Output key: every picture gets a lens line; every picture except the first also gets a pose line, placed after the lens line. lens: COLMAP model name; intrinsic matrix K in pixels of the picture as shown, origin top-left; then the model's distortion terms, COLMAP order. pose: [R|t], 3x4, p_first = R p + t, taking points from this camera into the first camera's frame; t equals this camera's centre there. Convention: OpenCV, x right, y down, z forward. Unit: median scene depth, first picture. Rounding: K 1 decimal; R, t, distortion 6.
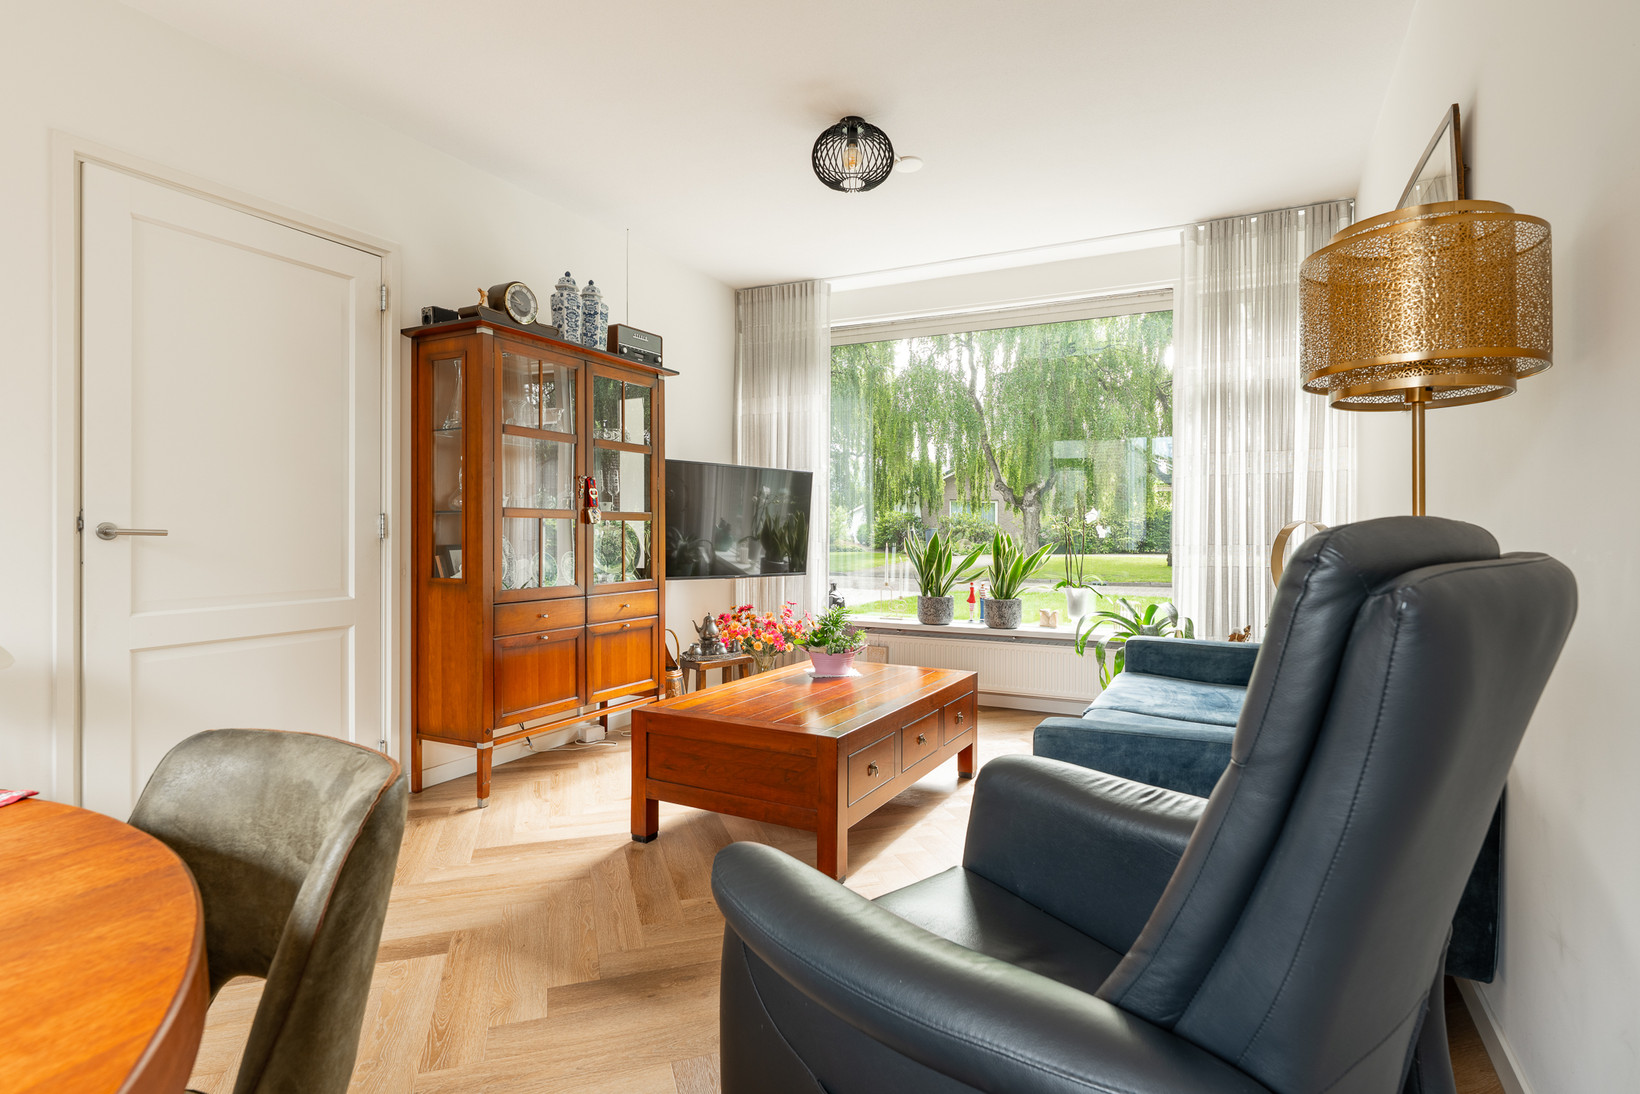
lens RADIAL K [[832.6, 0, 848.8], [0, 832.6, 533.5], [0, 0, 1]] dist [-0.000732, -0.000081]
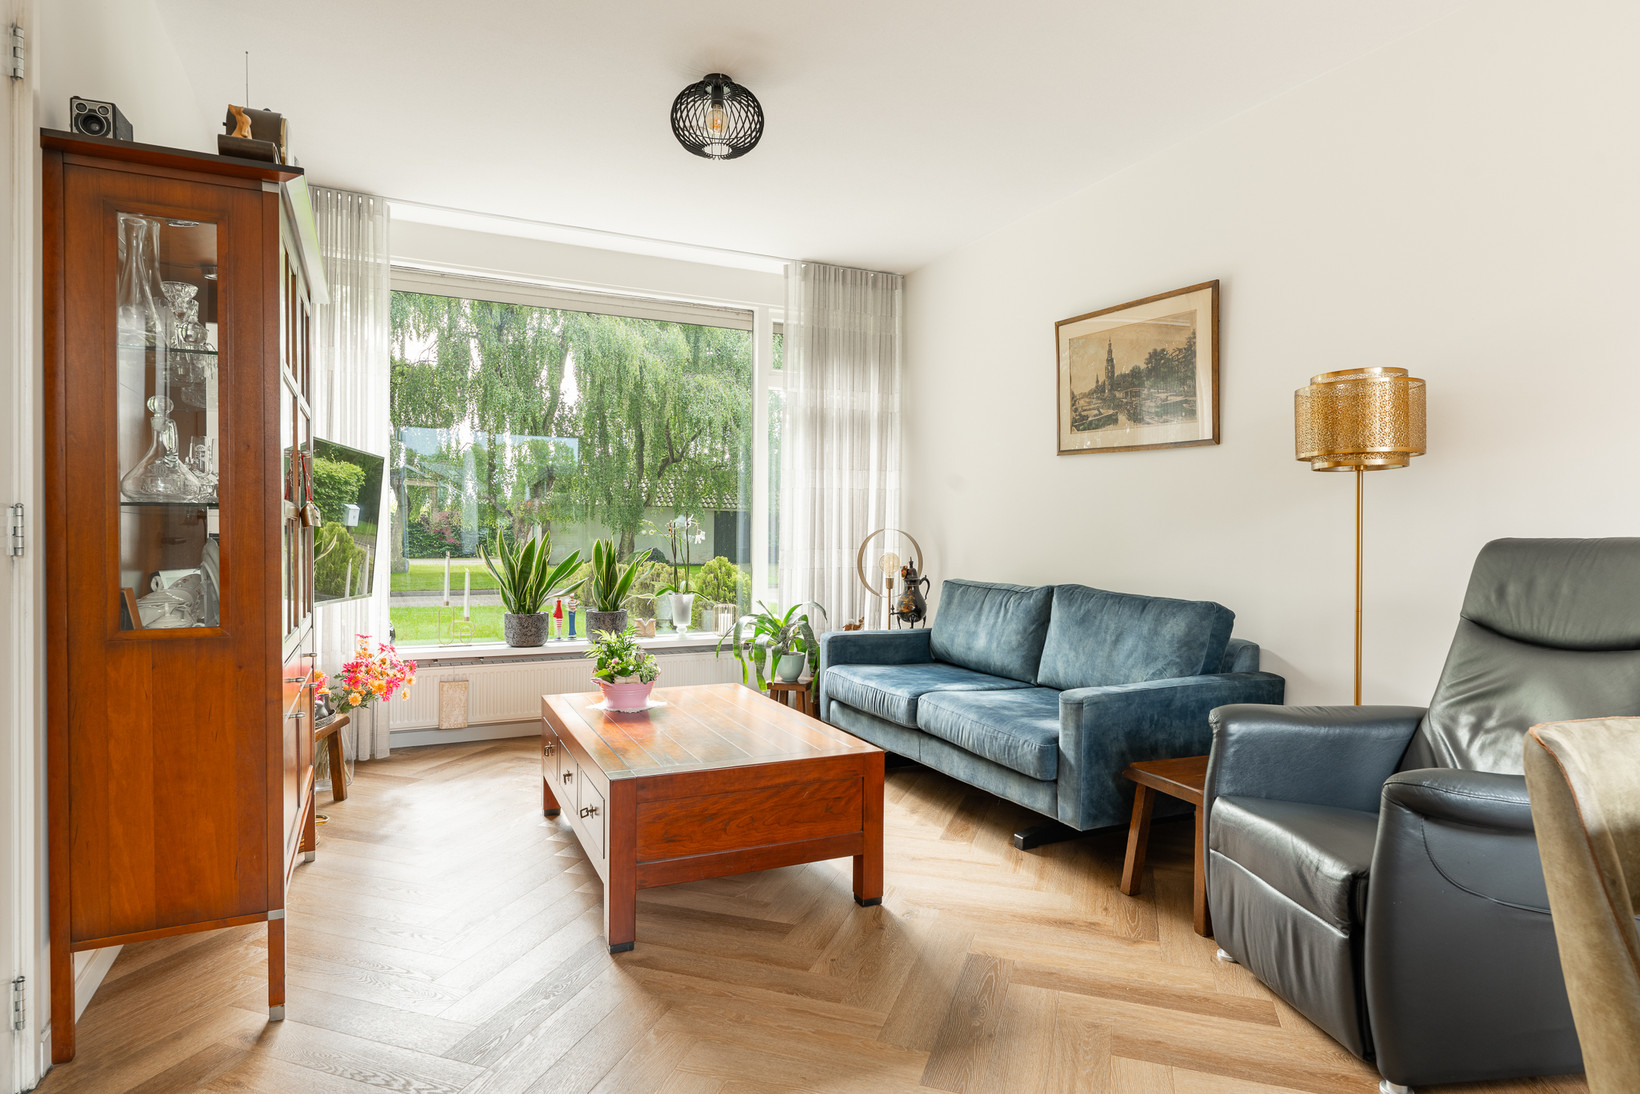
lens RADIAL K [[900.3, 0, 813.1], [0, 900.3, 545.7], [0, 0, 1]] dist [-0.000606, 0.000301]
pose [[0.608463, -0.008694, 0.793535, -0.676091], [-0.001452, 0.999926, 0.012069, -0.007362], [-0.793581, -0.008495, 0.608405, 0.314771]]
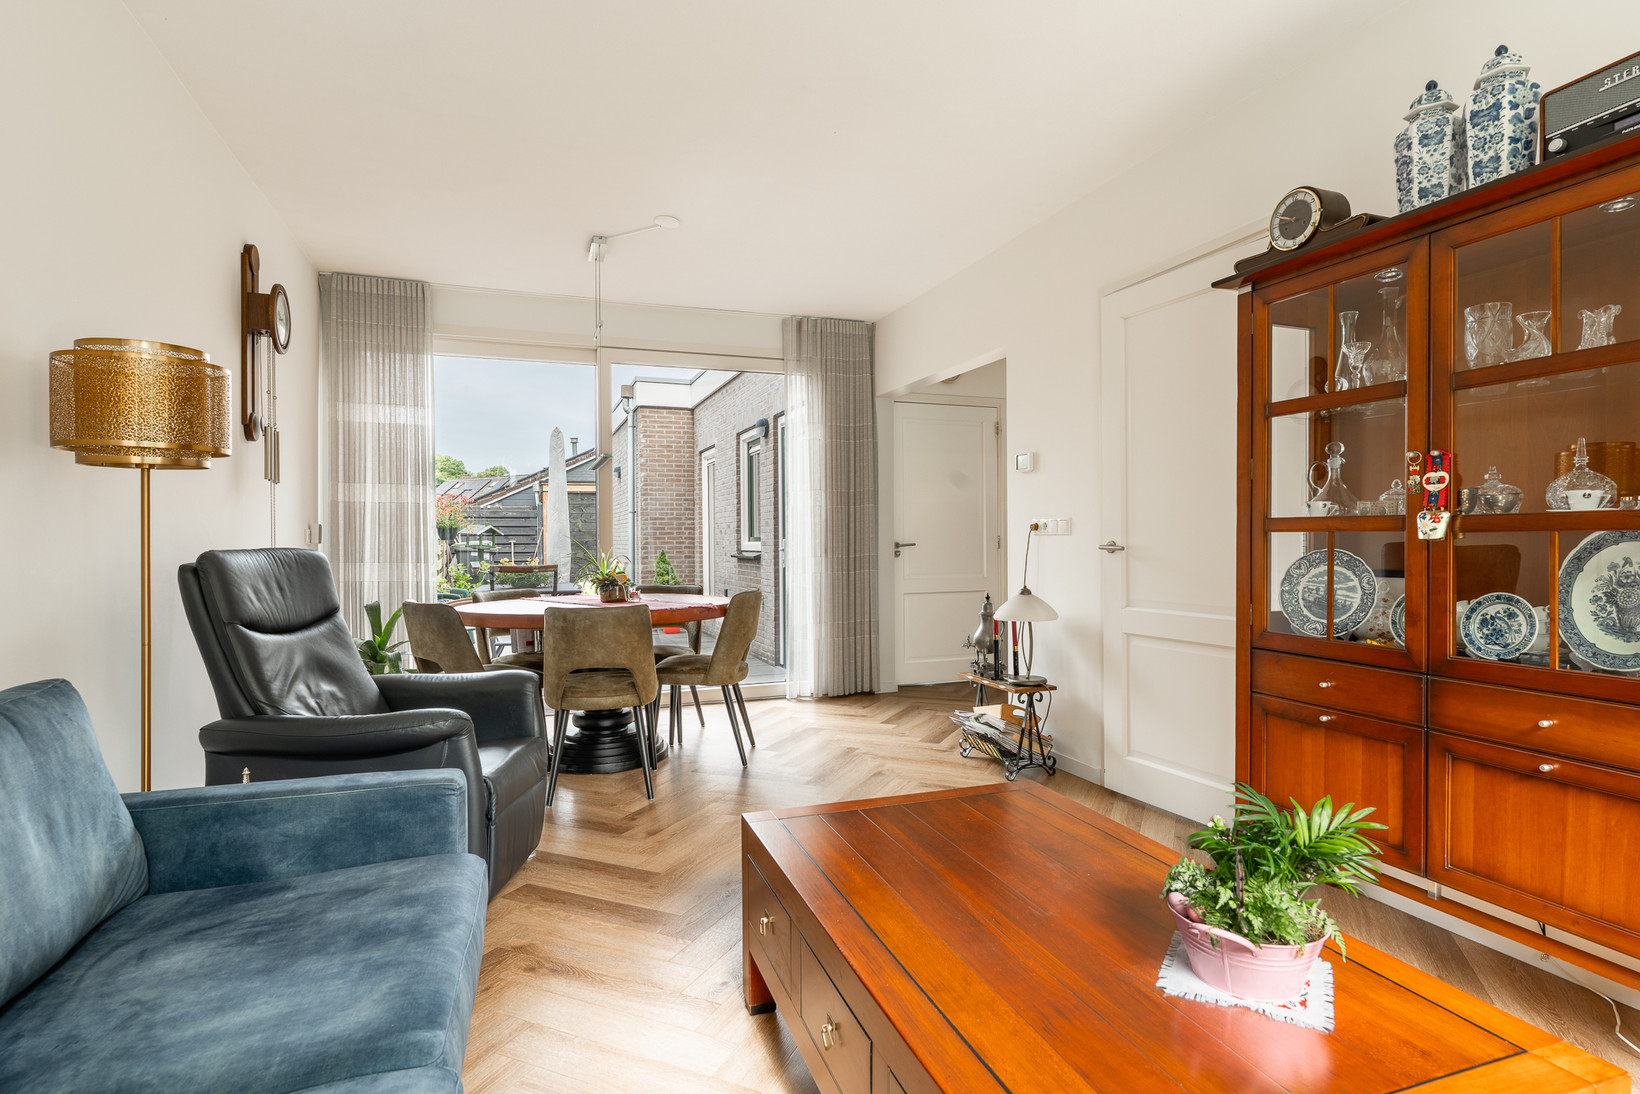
lens RADIAL K [[805.9, 0, 798.9], [0, 805.9, 541.6], [0, 0, 1]] dist [-0.013669, 0.000082]
pose [[-0.705093, 0.002975, -0.709108, 0.382035], [0.000201, 0.999992, 0.003996, -0.016123], [0.709115, 0.002675, -0.705088, 1.191745]]
